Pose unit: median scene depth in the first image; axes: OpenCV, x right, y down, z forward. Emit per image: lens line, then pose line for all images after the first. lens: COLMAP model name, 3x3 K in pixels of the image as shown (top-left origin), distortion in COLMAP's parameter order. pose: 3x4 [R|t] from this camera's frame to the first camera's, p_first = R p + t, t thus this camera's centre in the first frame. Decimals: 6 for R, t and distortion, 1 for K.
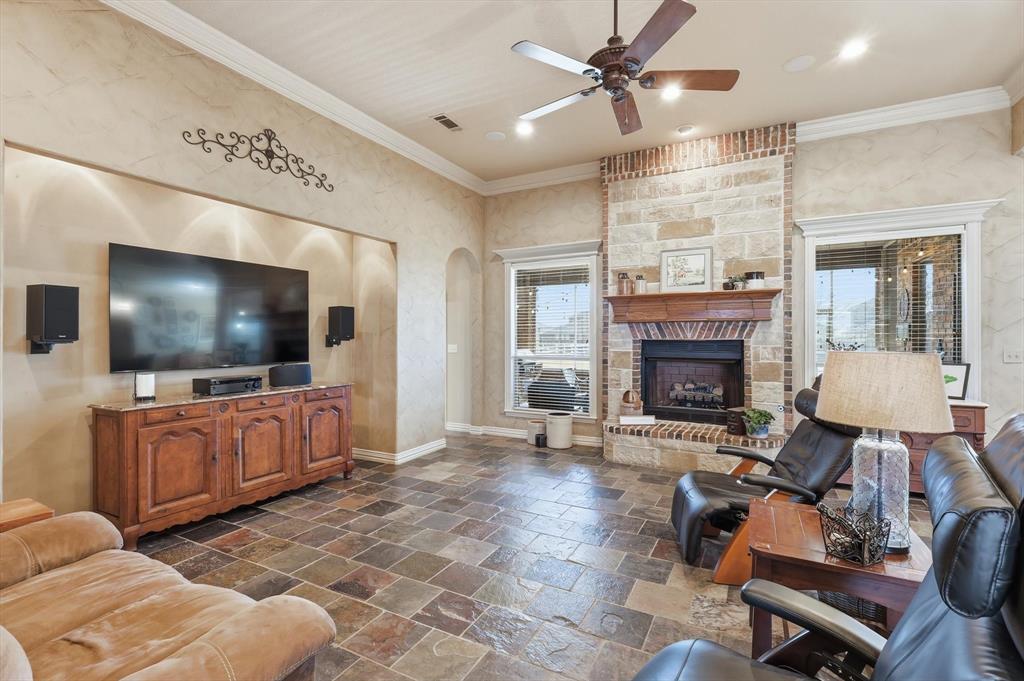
lens RADIAL K [[460.5, 0, 515.0], [0, 460.5, 333.8], [0, 0, 1]] dist [0.001248, 0.000164]
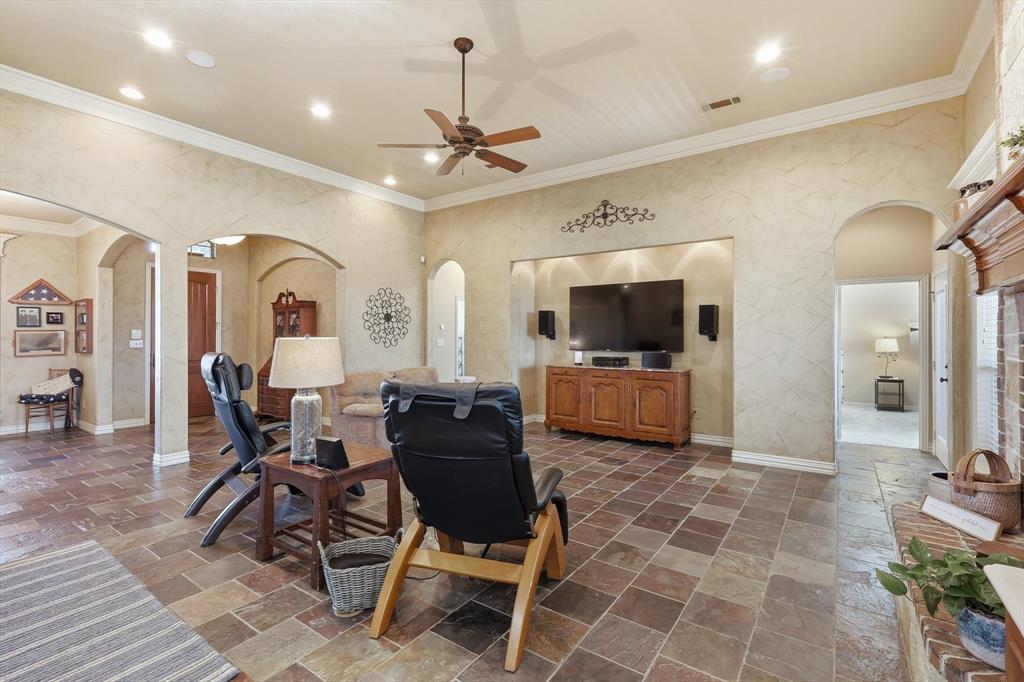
lens RADIAL K [[460.5, 0, 515.0], [0, 460.5, 334.3], [0, 0, 1]] dist [0.001248, 0.000164]
pose [[-0.125996, -0.000272, -0.992031, 1.032054], [0.004504, 0.999989, -0.000847, 0.013062], [0.992020, -0.004575, -0.125994, 0.868172]]
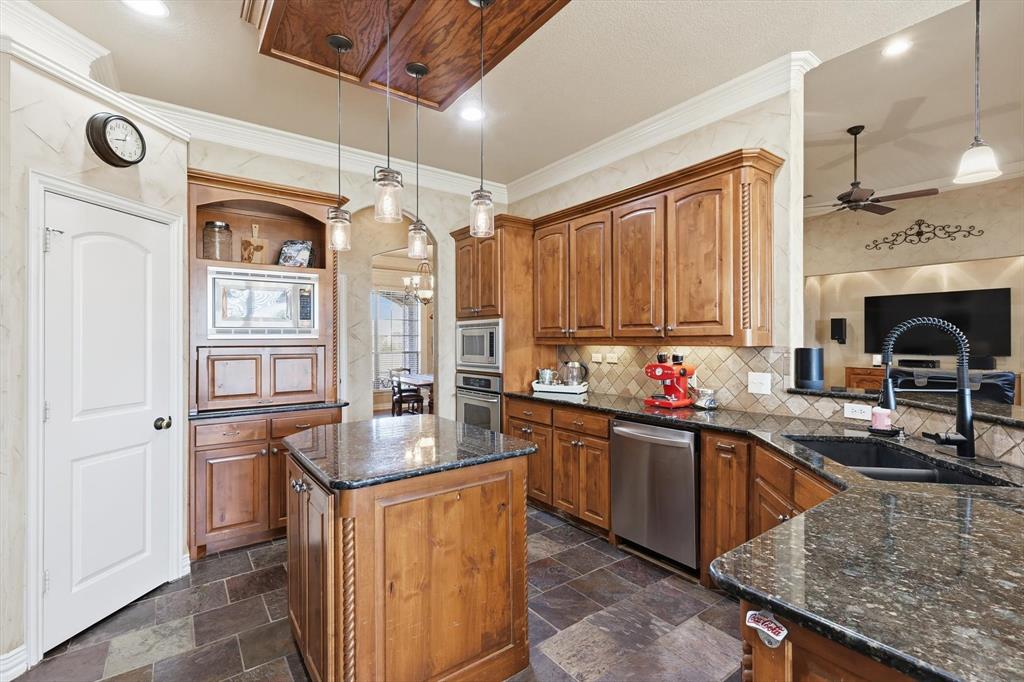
lens RADIAL K [[457.7, 0, 510.2], [0, 457.7, 337.5], [0, 0, 1]] dist [0.002260, 0.000336]
pose [[-0.437782, -0.001896, -0.899079, 1.684504], [0.005646, 0.999972, -0.004857, 0.006393], [0.899063, -0.007202, -0.437759, 0.347205]]
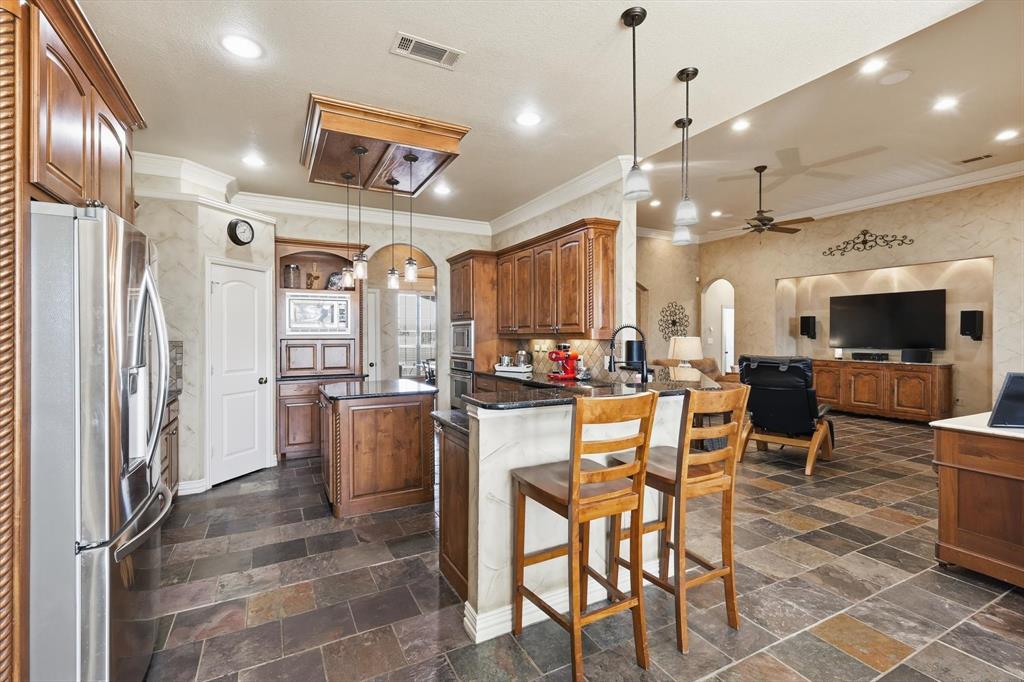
lens RADIAL K [[457.7, 0, 510.2], [0, 457.7, 337.5], [0, 0, 1]] dist [0.002260, 0.000336]
pose [[-0.567806, 0.006755, -0.823135, 1.937442], [0.005184, 0.999976, 0.004631, 0.007328], [0.823146, -0.001638, -0.567827, 0.839450]]
